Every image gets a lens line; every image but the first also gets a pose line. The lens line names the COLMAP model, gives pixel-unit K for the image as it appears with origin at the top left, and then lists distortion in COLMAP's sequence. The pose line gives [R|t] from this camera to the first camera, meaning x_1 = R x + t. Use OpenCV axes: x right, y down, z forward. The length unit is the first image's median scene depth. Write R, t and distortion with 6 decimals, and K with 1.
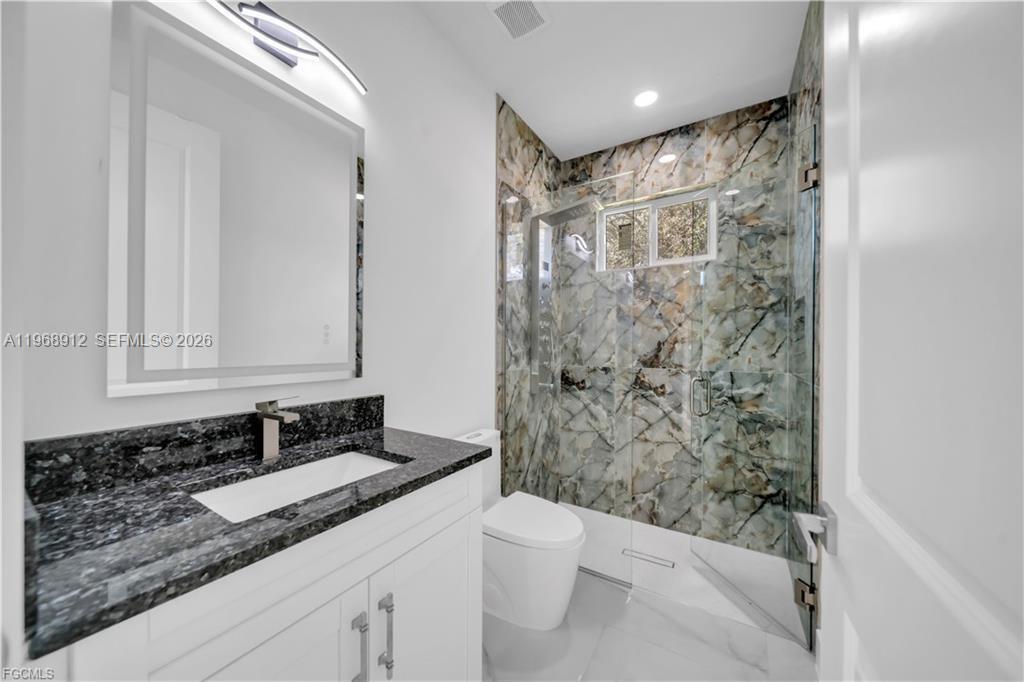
lens RADIAL K [[352.5, 0, 516.2], [0, 352.5, 349.6], [0, 0, 1]] dist [-0.001570, -0.001082]
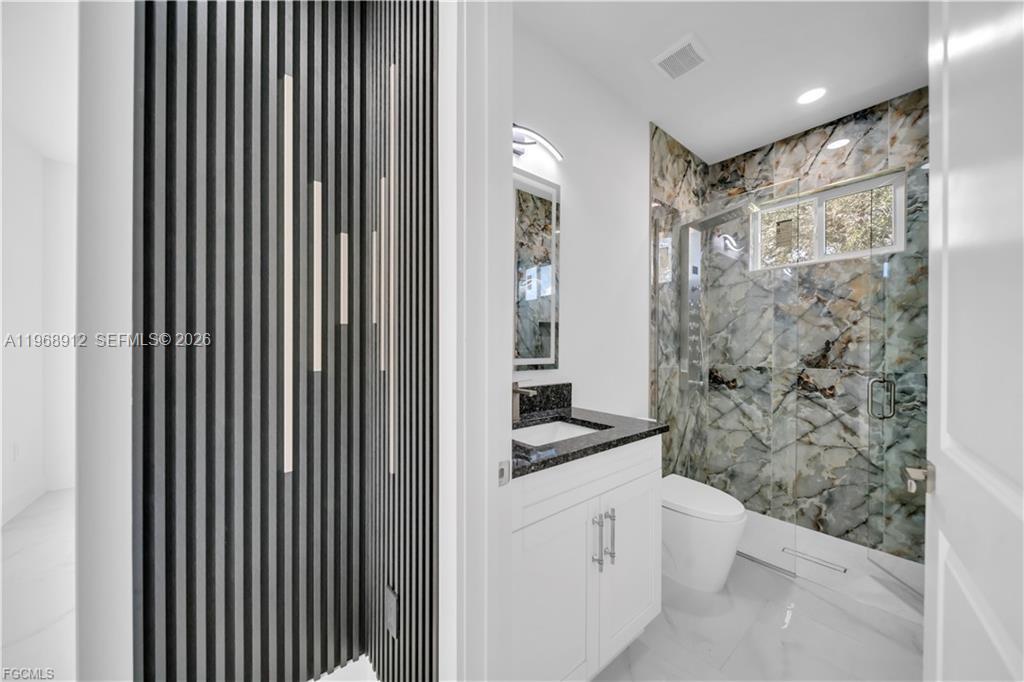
lens RADIAL K [[352.5, 0, 514.7], [0, 352.5, 348.2], [0, 0, 1]] dist [-0.001570, -0.001082]
pose [[0.943795, 0.001941, -0.330526, -0.083282], [-0.002489, 0.999996, -0.001233, 0.000455], [0.330522, 0.001986, 0.943796, -0.189076]]
